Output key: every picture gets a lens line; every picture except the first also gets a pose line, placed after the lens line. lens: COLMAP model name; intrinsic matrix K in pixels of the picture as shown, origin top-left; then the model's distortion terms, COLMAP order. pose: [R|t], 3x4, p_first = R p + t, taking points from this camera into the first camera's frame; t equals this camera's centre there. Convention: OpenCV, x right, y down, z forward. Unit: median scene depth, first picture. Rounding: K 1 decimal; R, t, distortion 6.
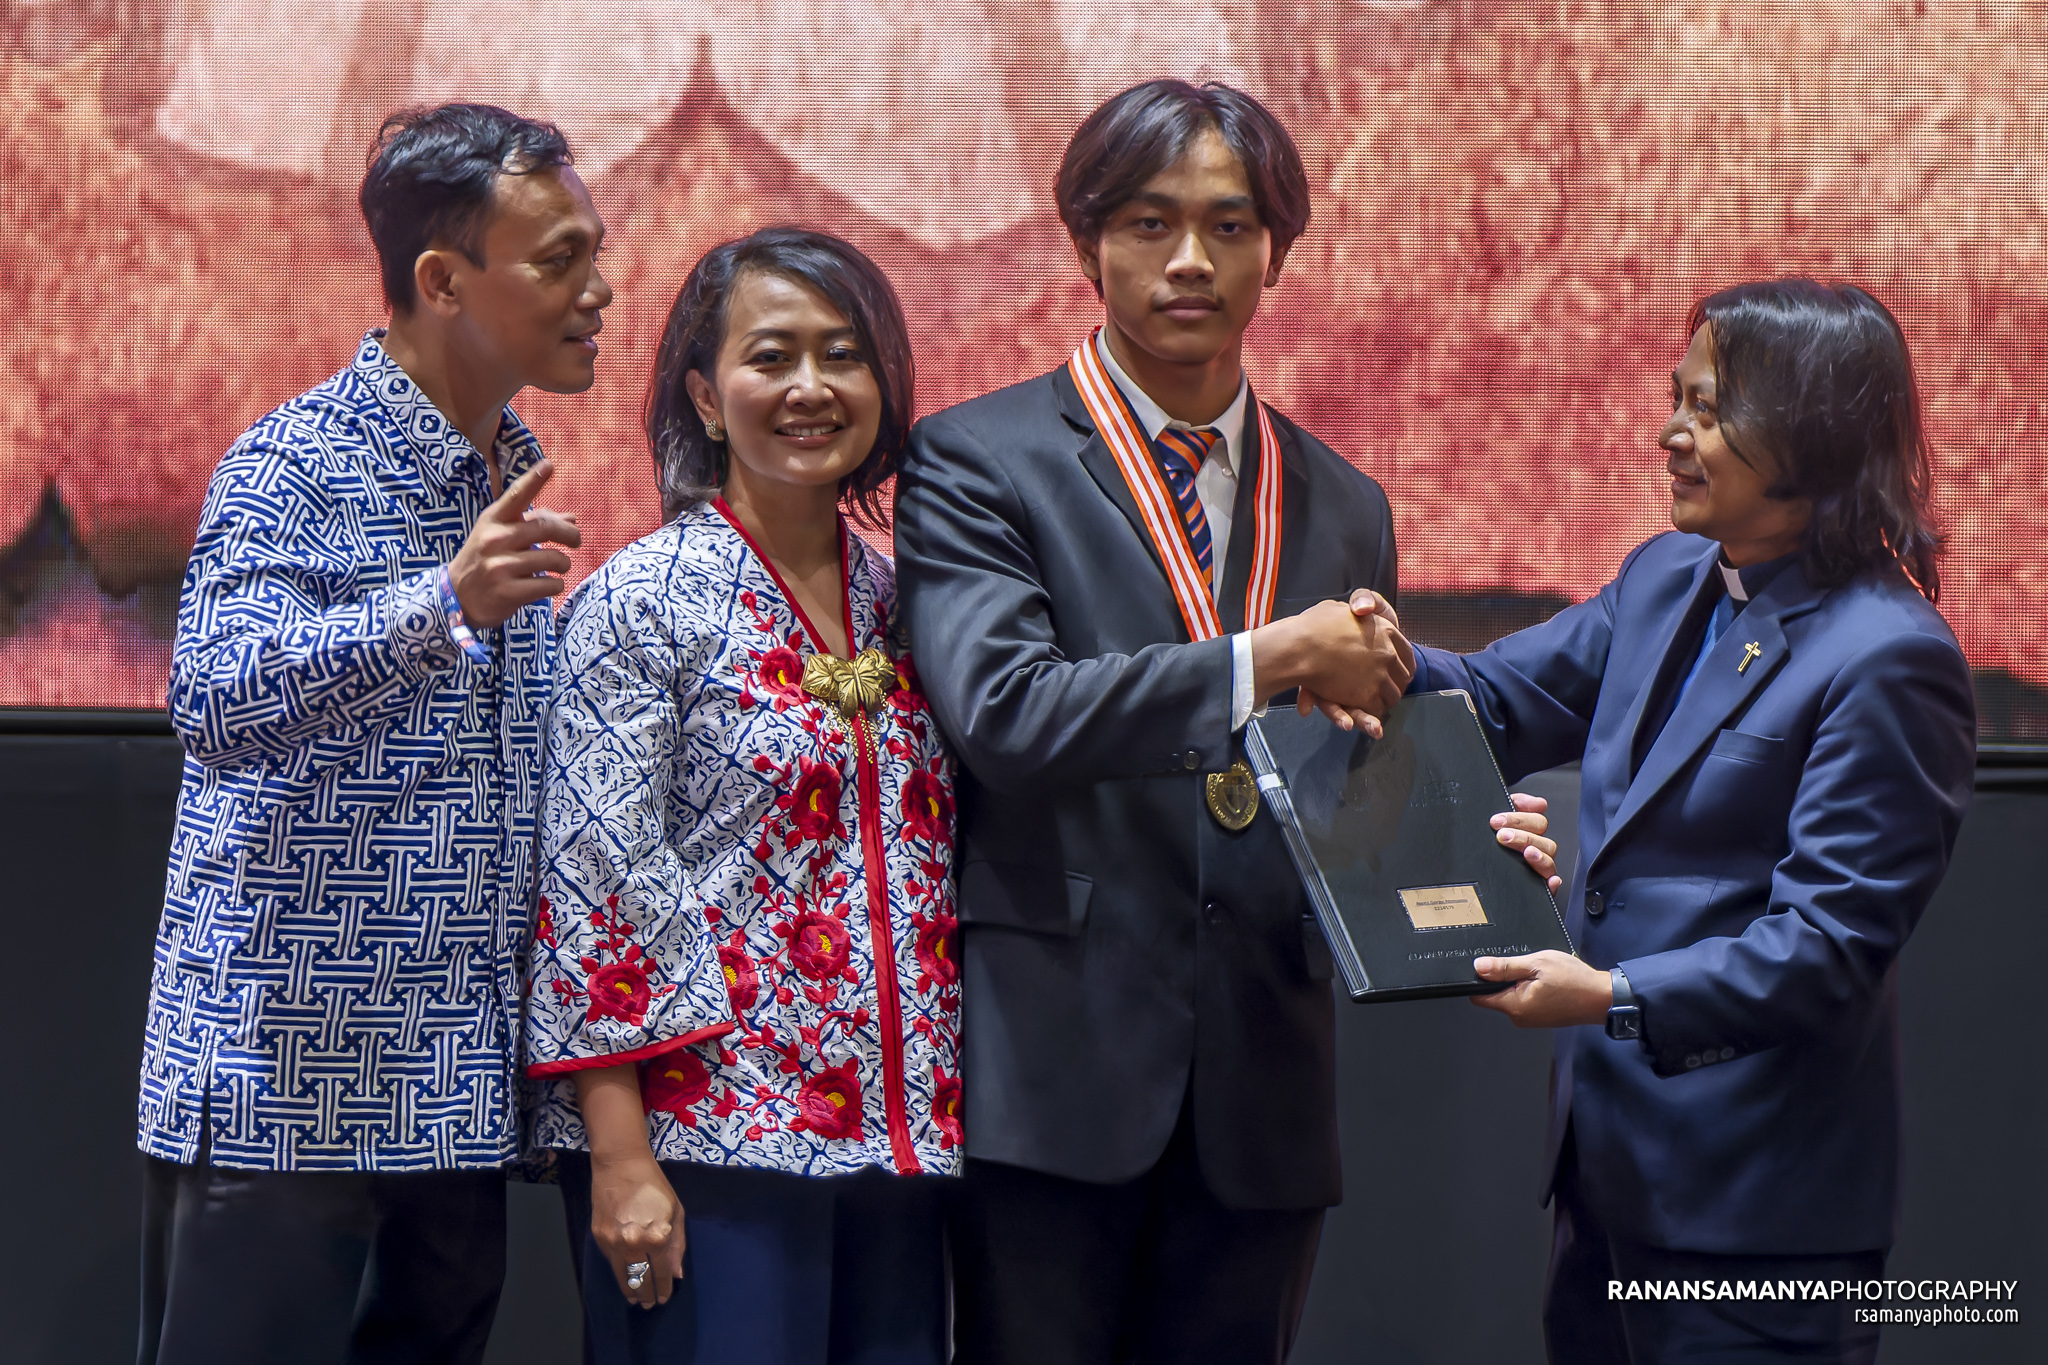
lens RADIAL K [[11782.0, 0, 1027.2], [0, 11782.0, 684.5], [0, 0, 1]] dist [0.006087, 0.000000]
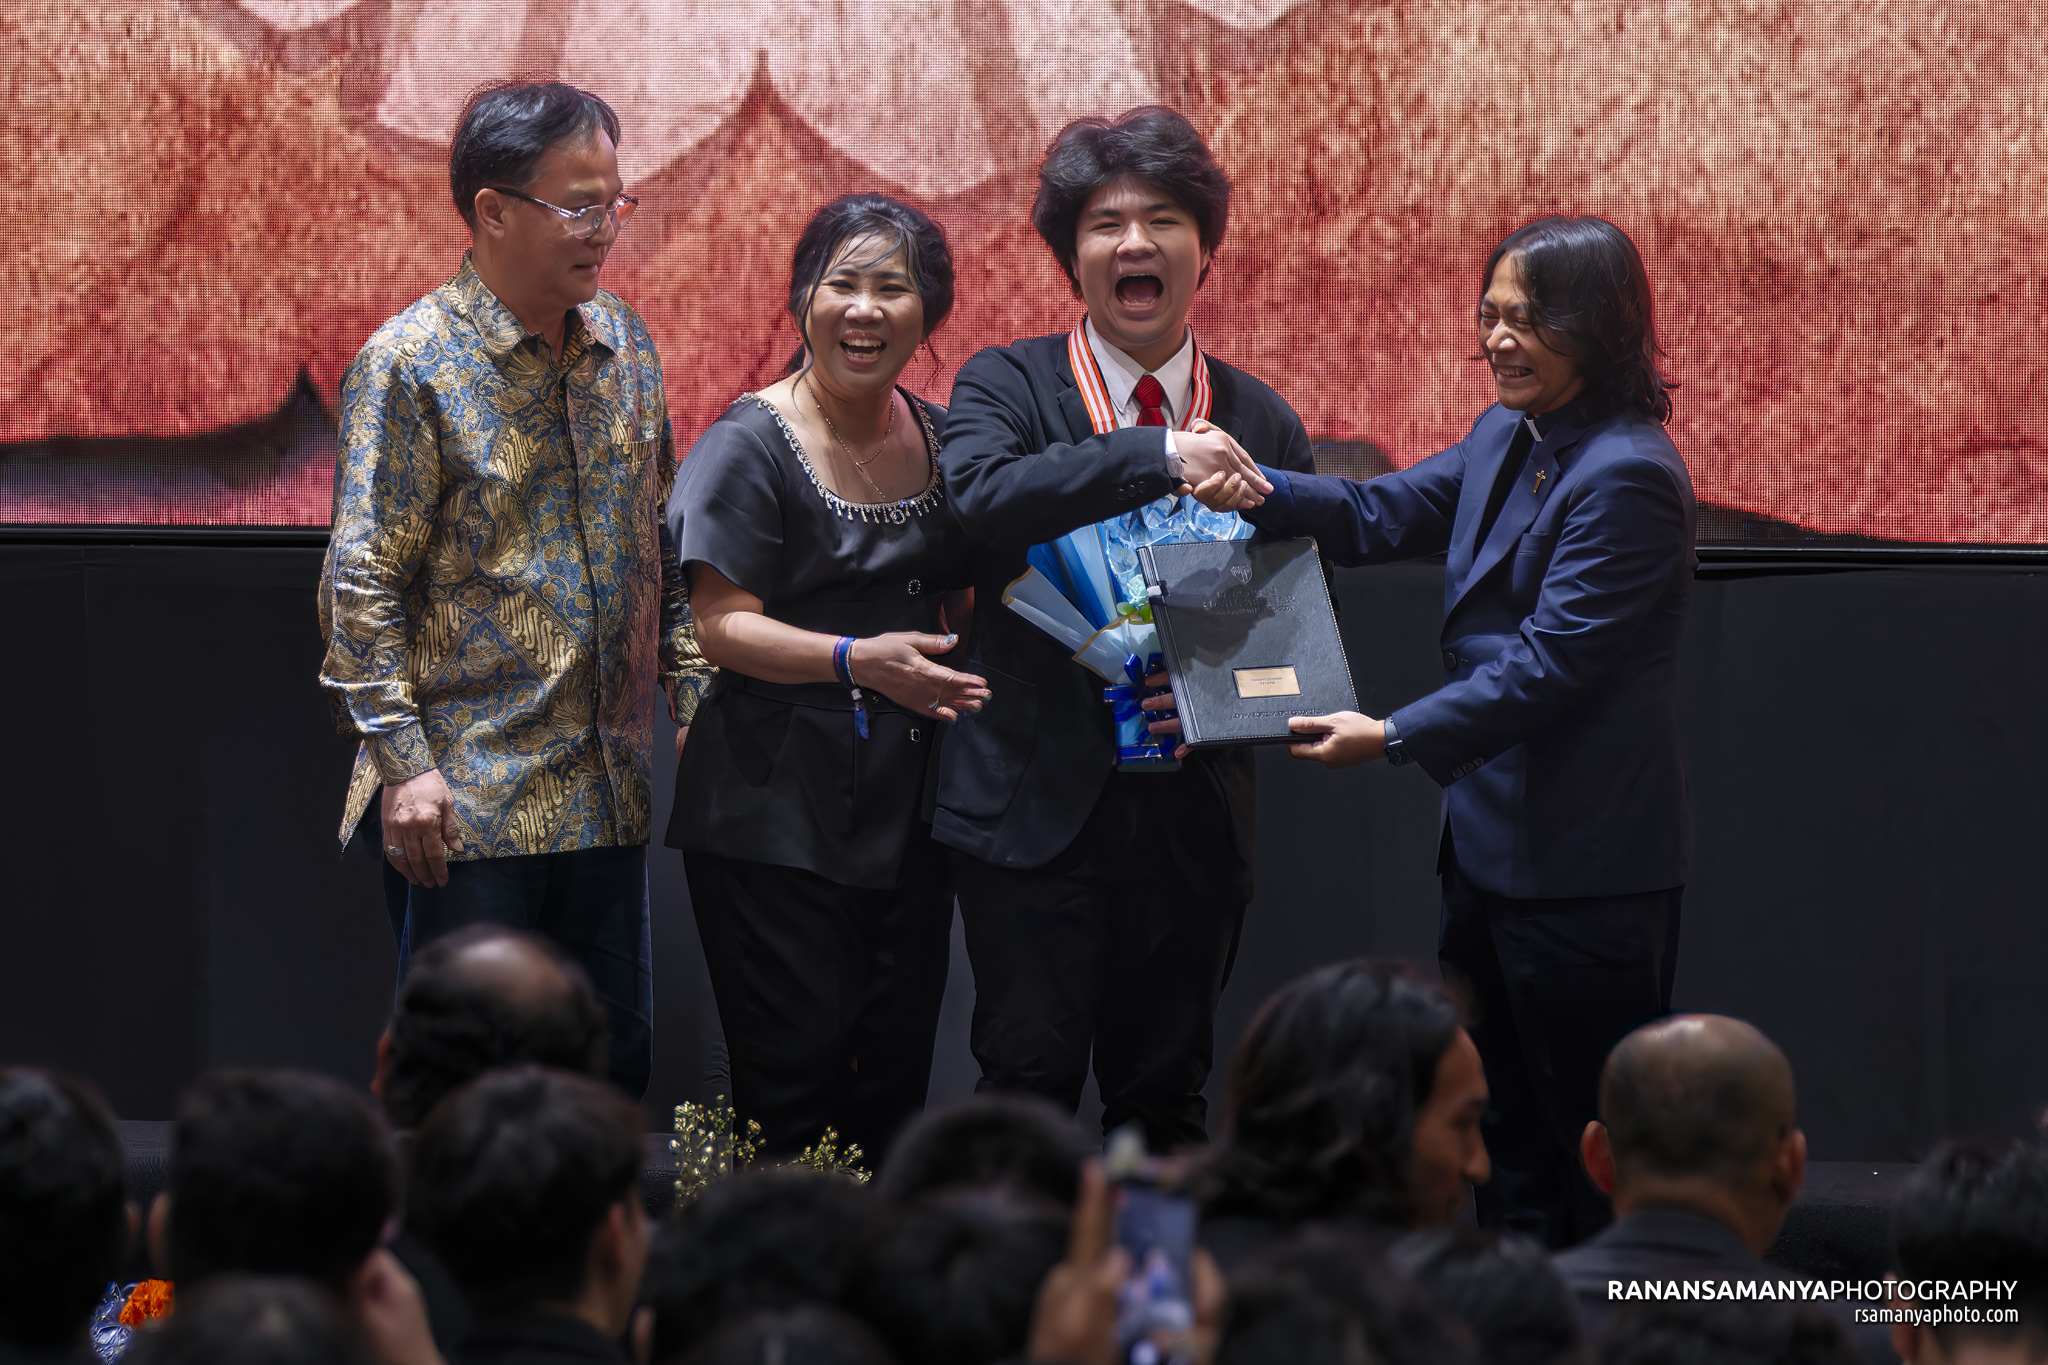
lens RADIAL K [[10510.4, 0, 1021.3], [0, 10510.4, 679.5], [0, 0, 1]] dist [0.107139, 0.000000]
pose [[0.999792, -0.006710, 0.019275, -0.021130], [0.006450, 0.999888, 0.013512, 0.003644], [-0.019363, -0.013385, 0.999723, -0.264655]]
